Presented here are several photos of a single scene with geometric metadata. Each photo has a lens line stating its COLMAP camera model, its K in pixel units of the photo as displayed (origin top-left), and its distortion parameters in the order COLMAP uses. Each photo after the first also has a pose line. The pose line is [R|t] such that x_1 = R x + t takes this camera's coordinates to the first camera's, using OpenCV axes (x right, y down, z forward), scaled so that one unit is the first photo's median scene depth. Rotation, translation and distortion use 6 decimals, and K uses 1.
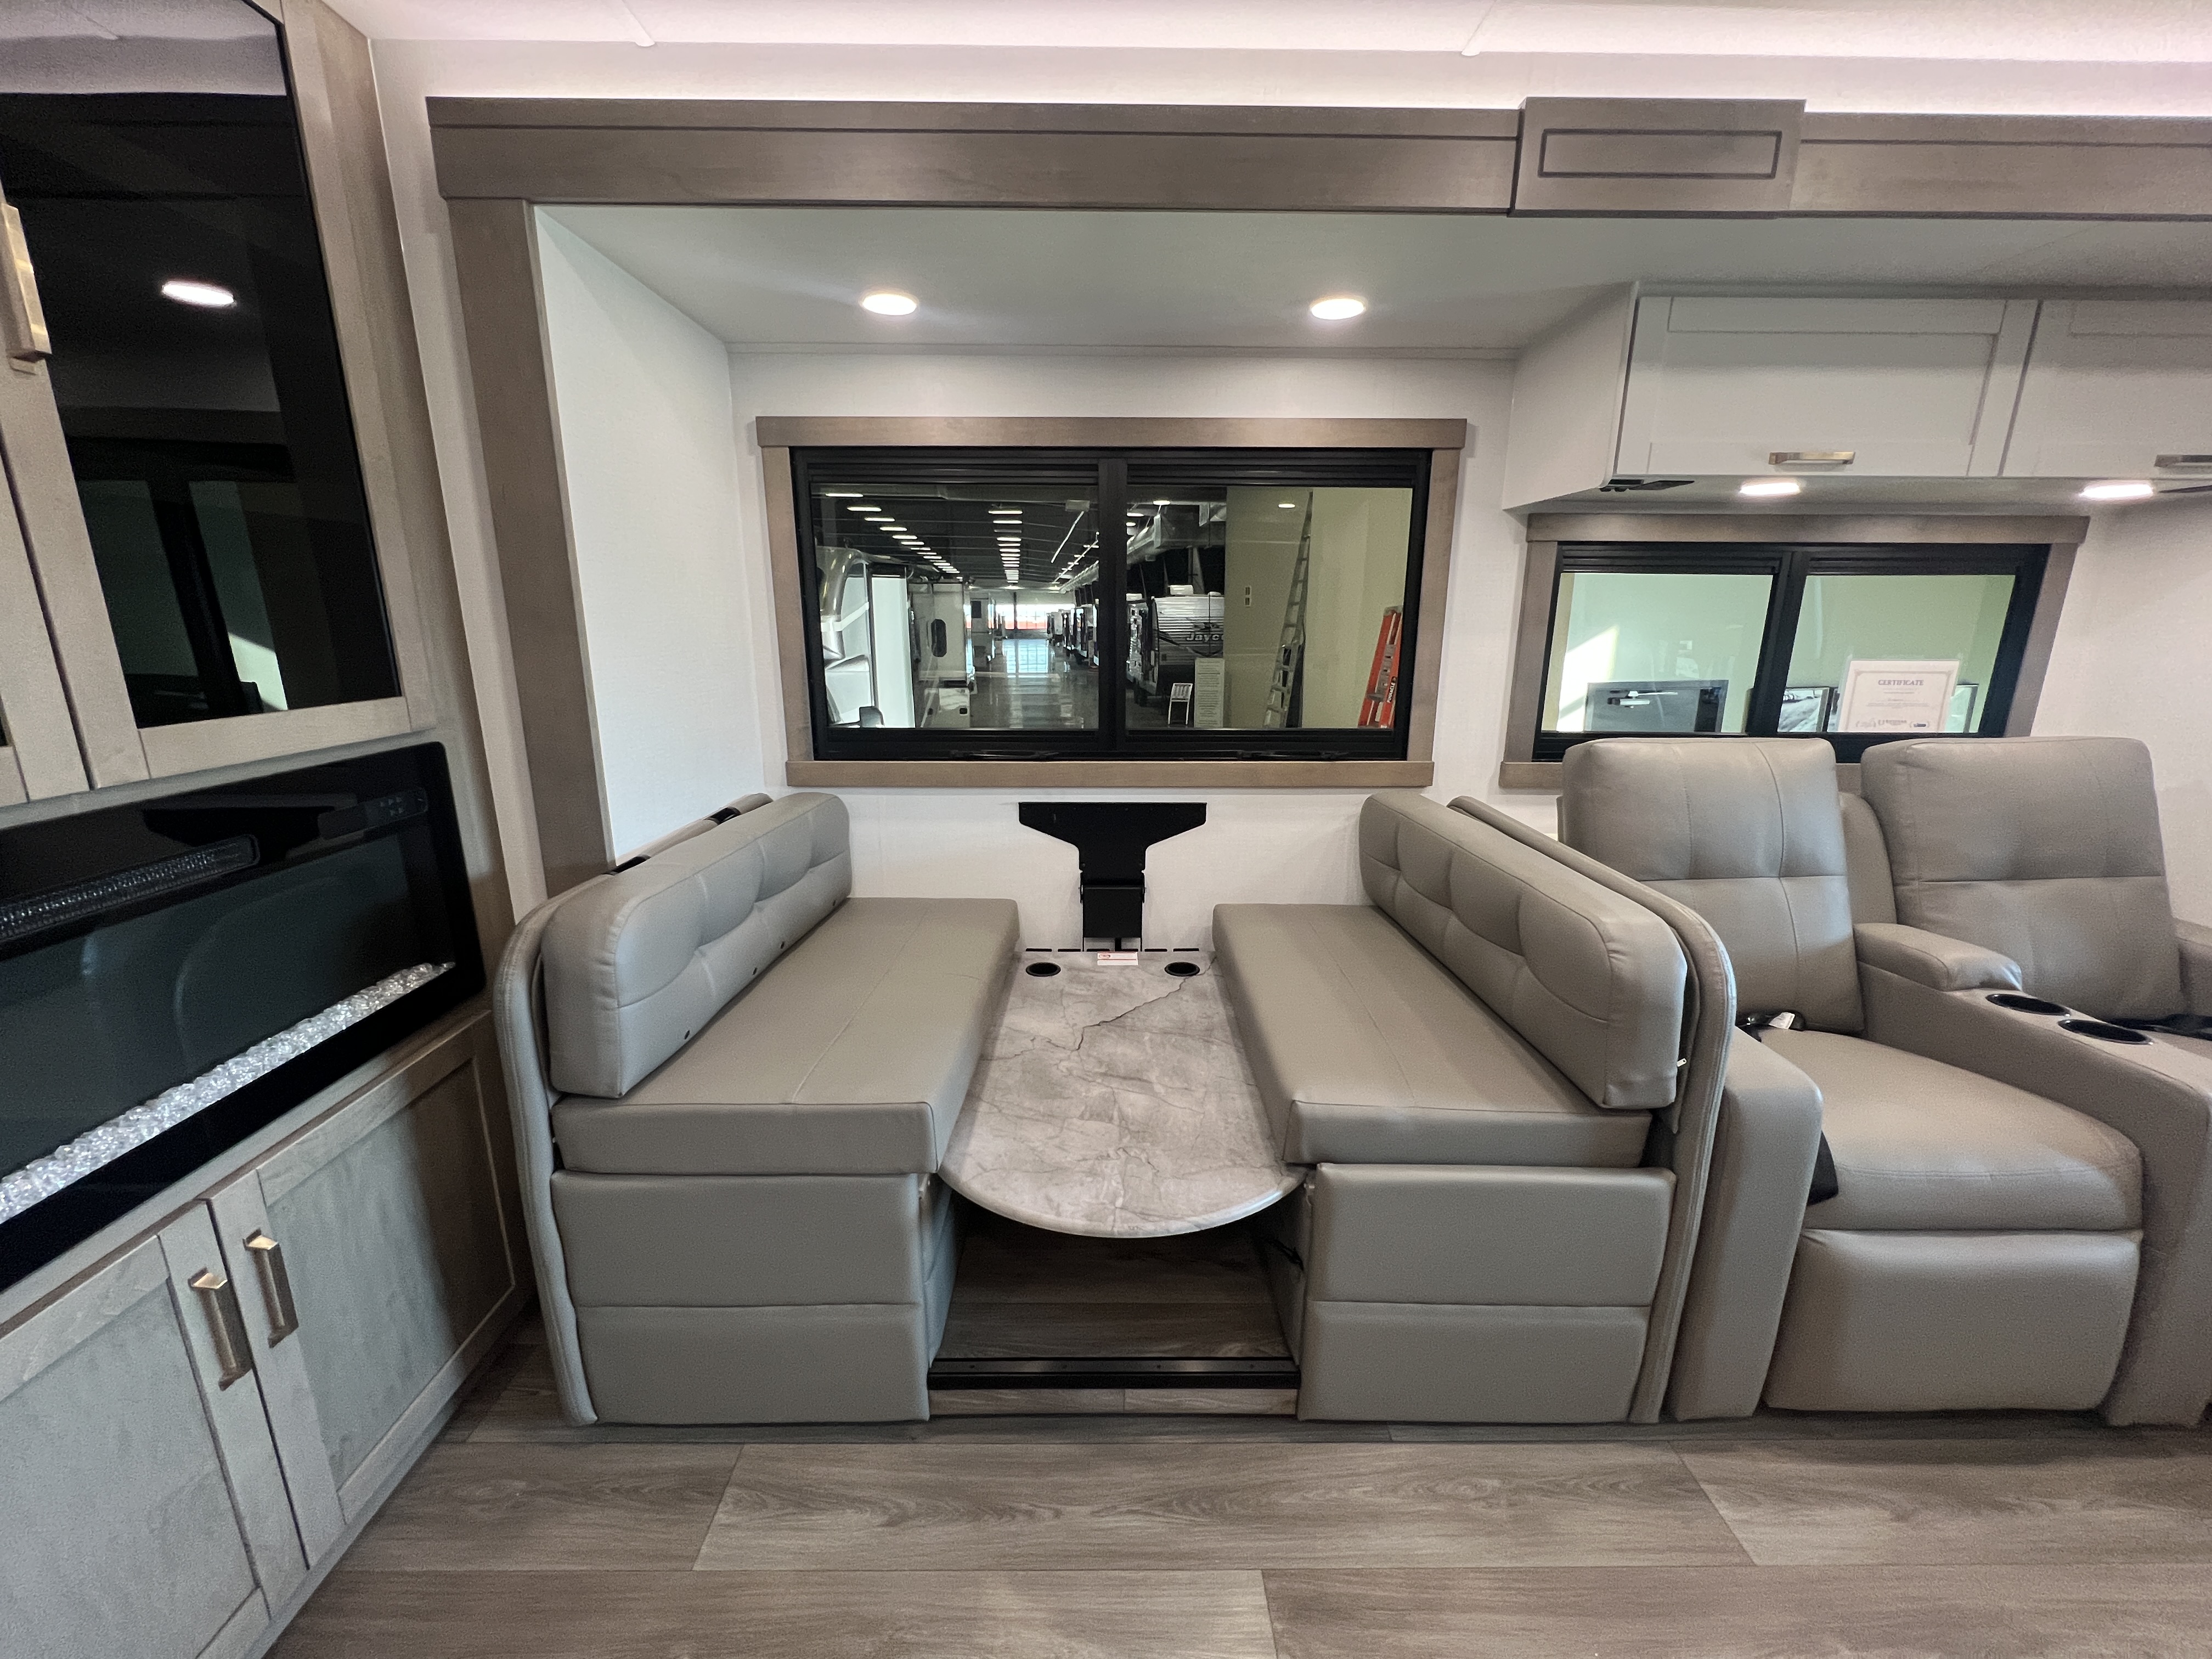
lens RADIAL K [[886.1, 0, 1098.6], [0, 886.1, 824.1], [0, 0, 1]] dist [-0.000822, -0.000328]
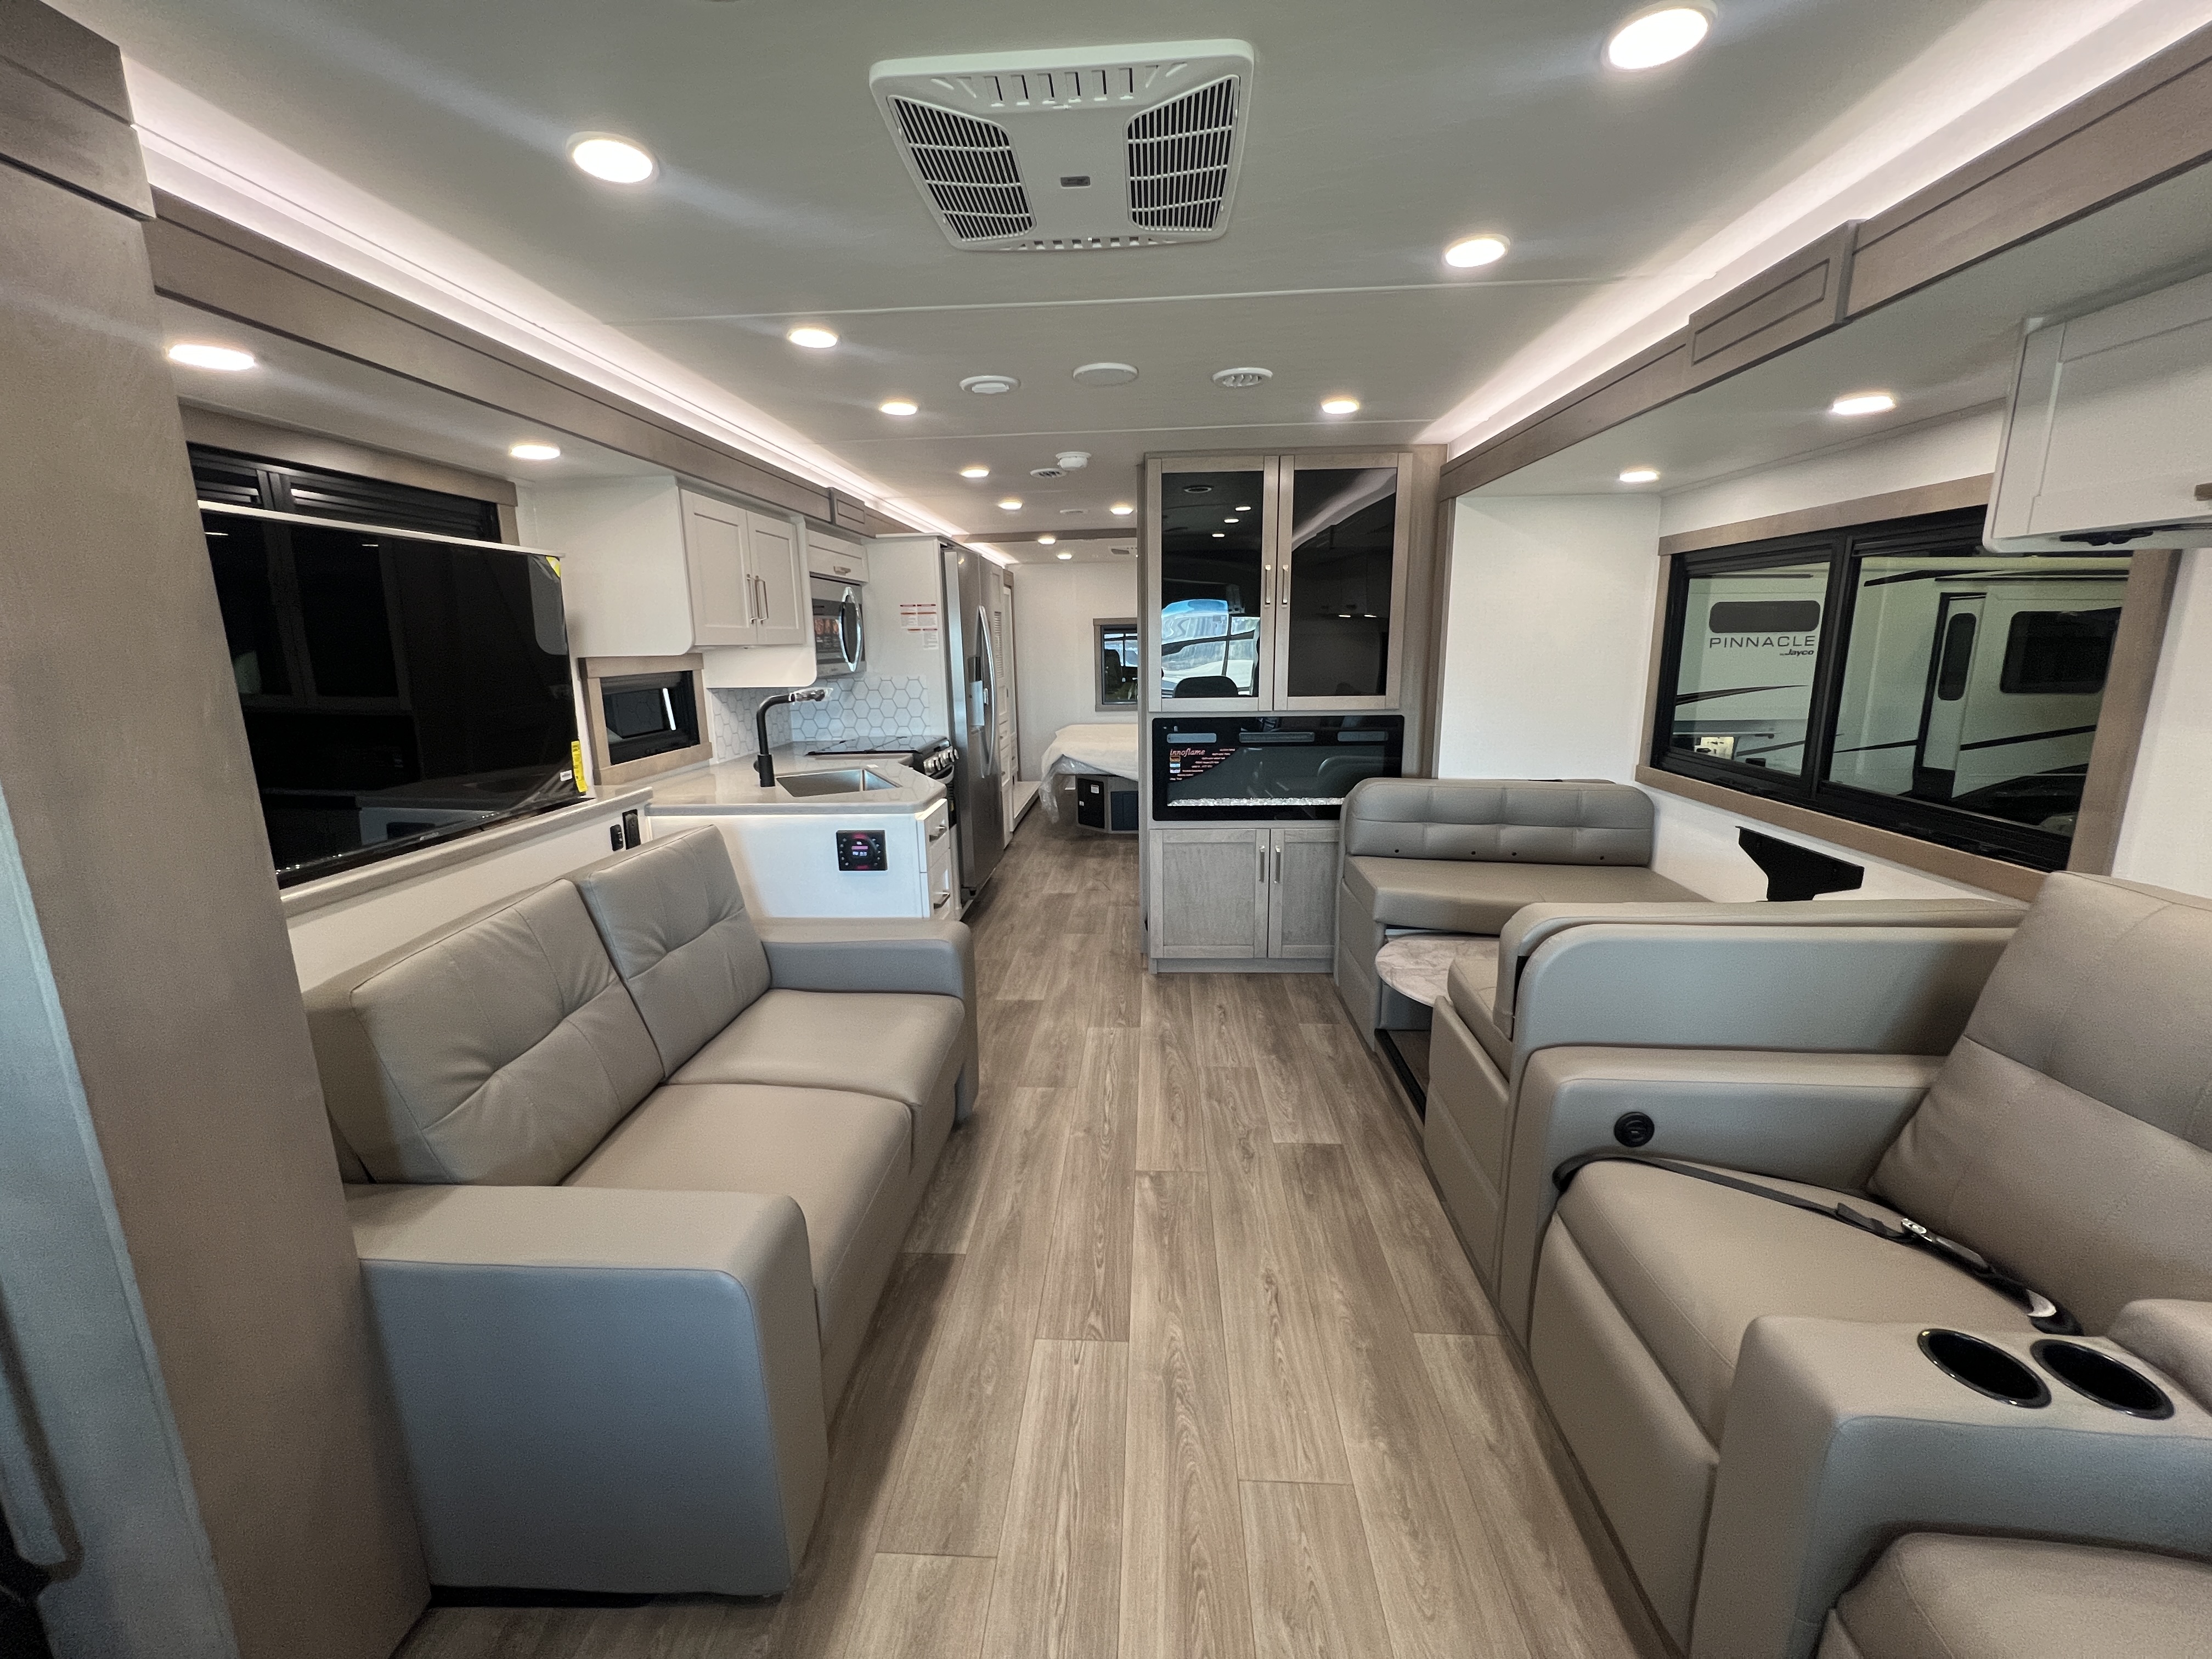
lens RADIAL K [[886.1, 0, 1103.1], [0, 886.1, 824.0], [0, 0, 1]] dist [-0.000822, -0.000328]
pose [[-0.064321, 0.206424, -0.976346, 1.702124], [-0.220178, 0.951326, 0.215639, -0.145070], [0.973337, 0.228840, -0.015740, 0.271926]]
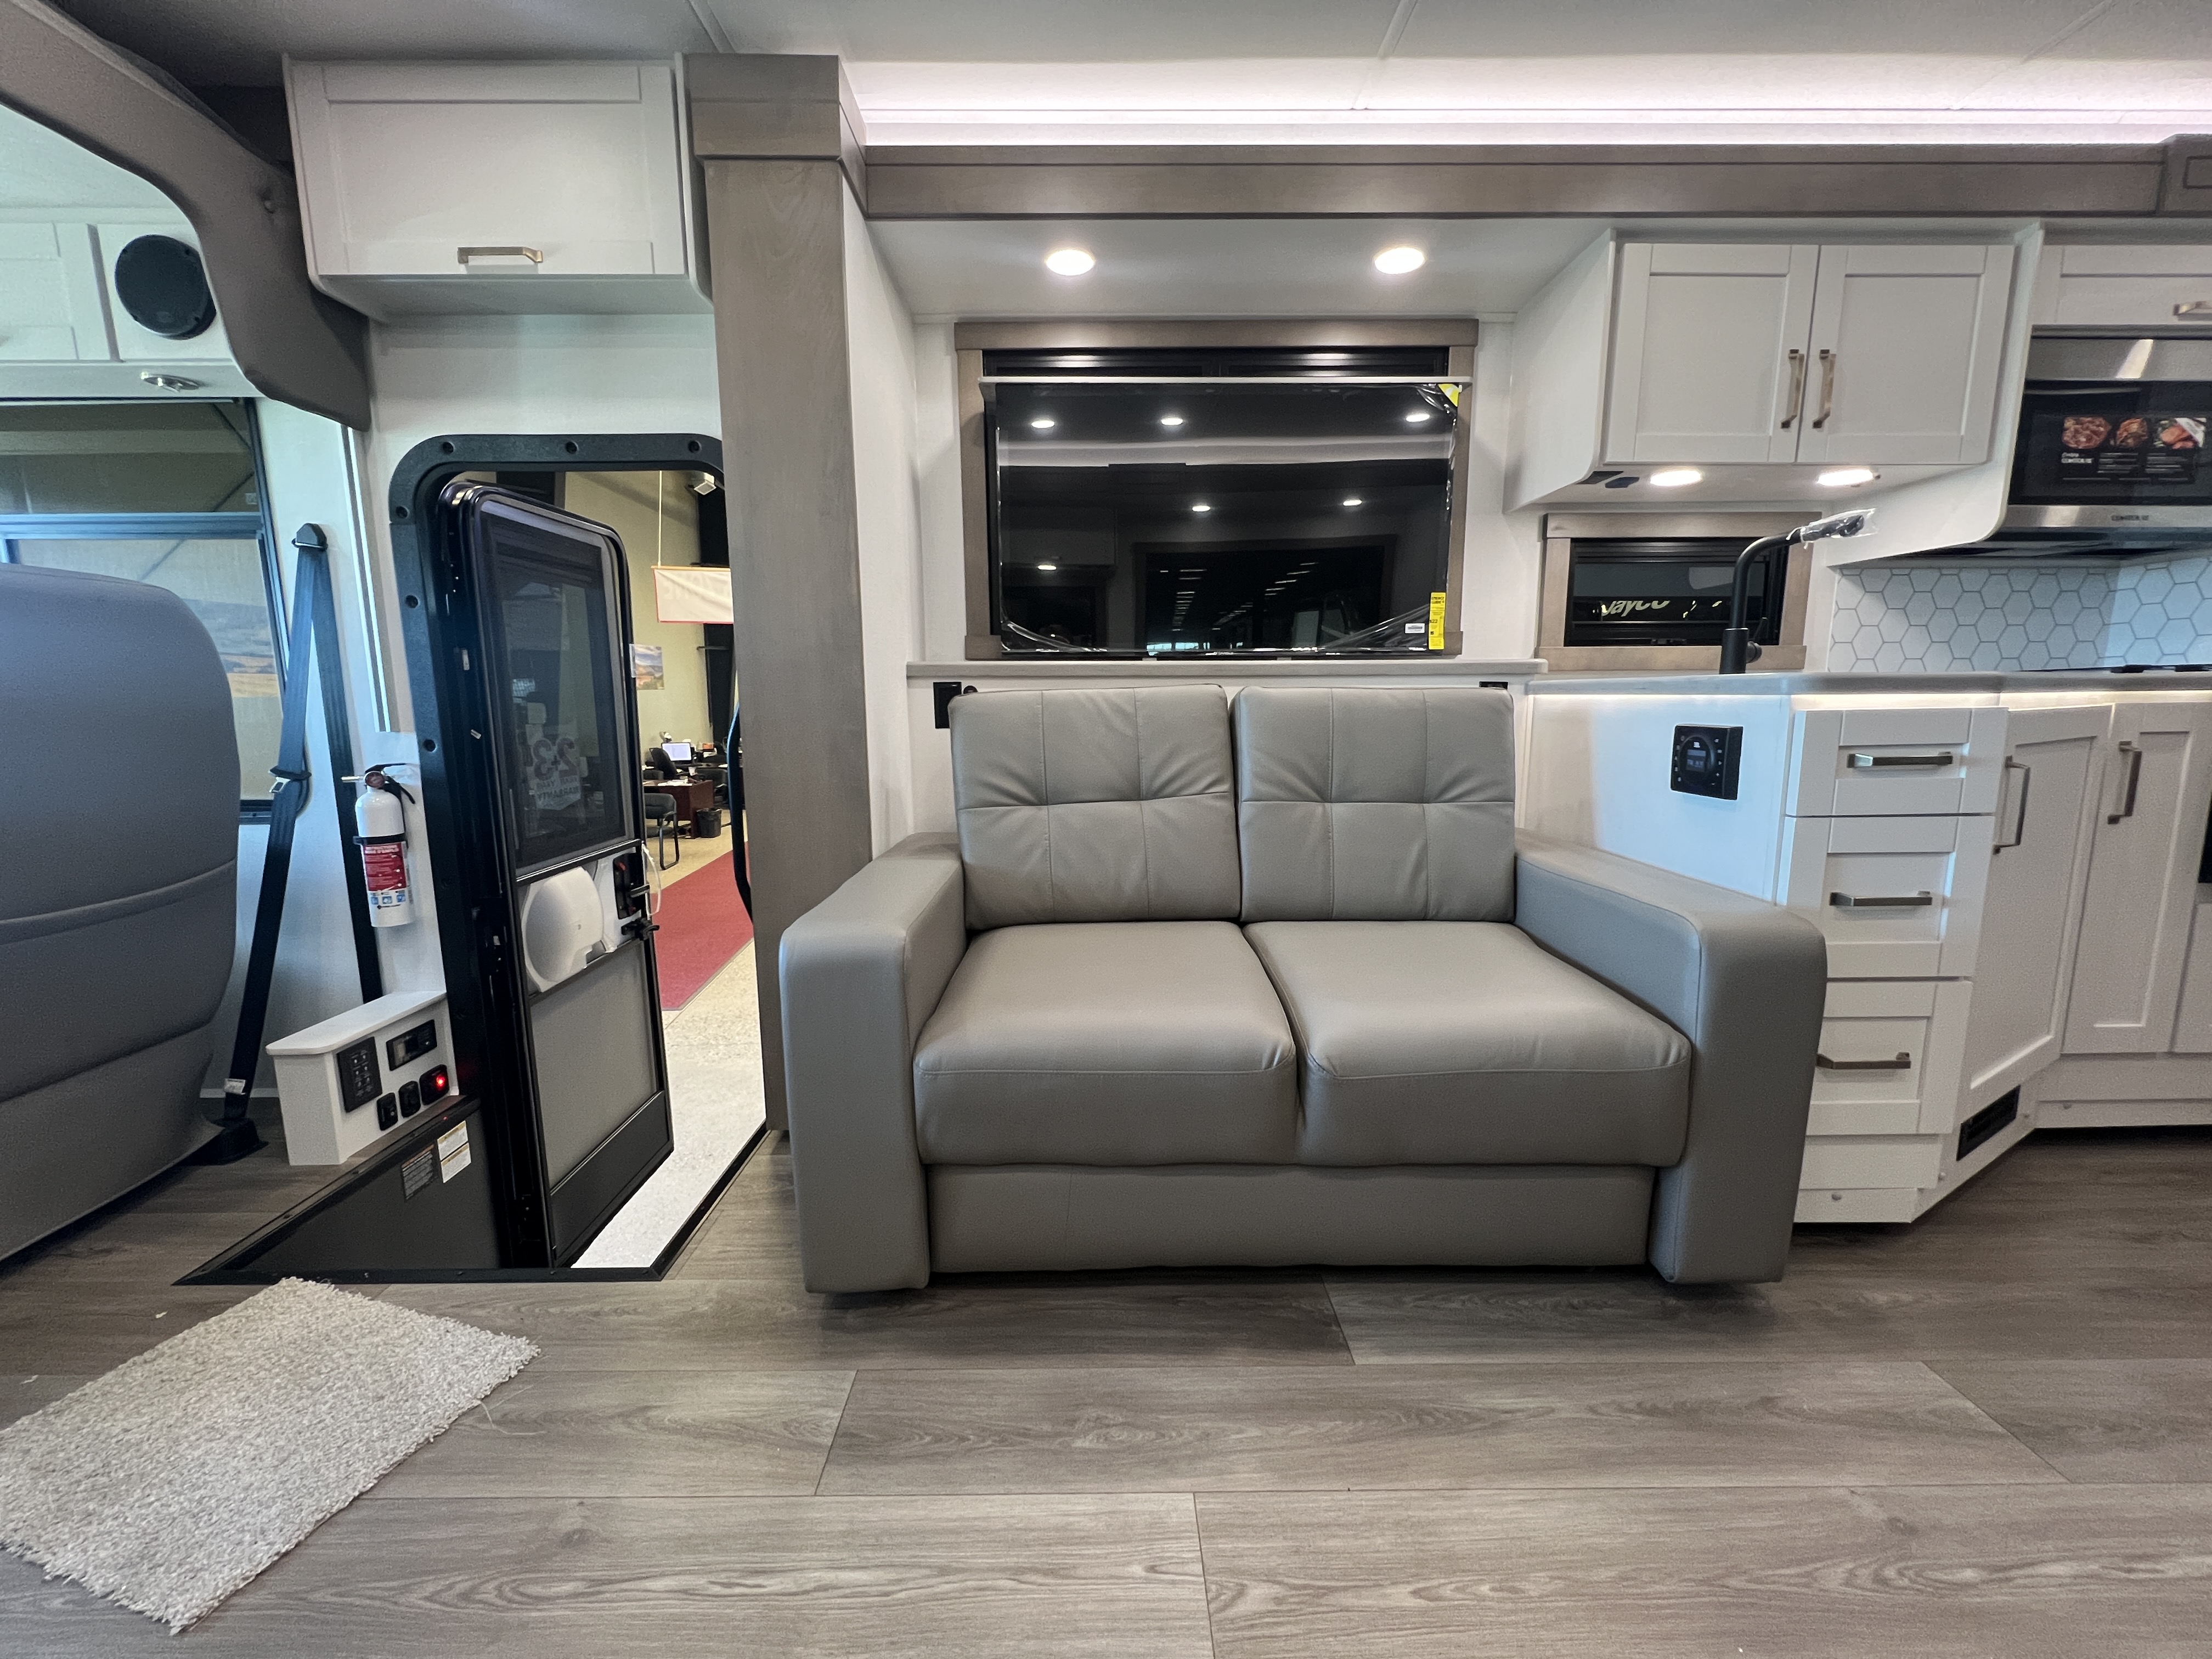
lens RADIAL K [[886.1, 0, 1098.4], [0, 886.1, 822.7], [0, 0, 1]] dist [-0.000822, -0.000328]
pose [[-0.999984, 0.004721, 0.003184, 0.728367], [0.005575, 0.925665, 0.378304, 0.063872], [-0.001162, 0.378316, -0.925676, 0.770291]]
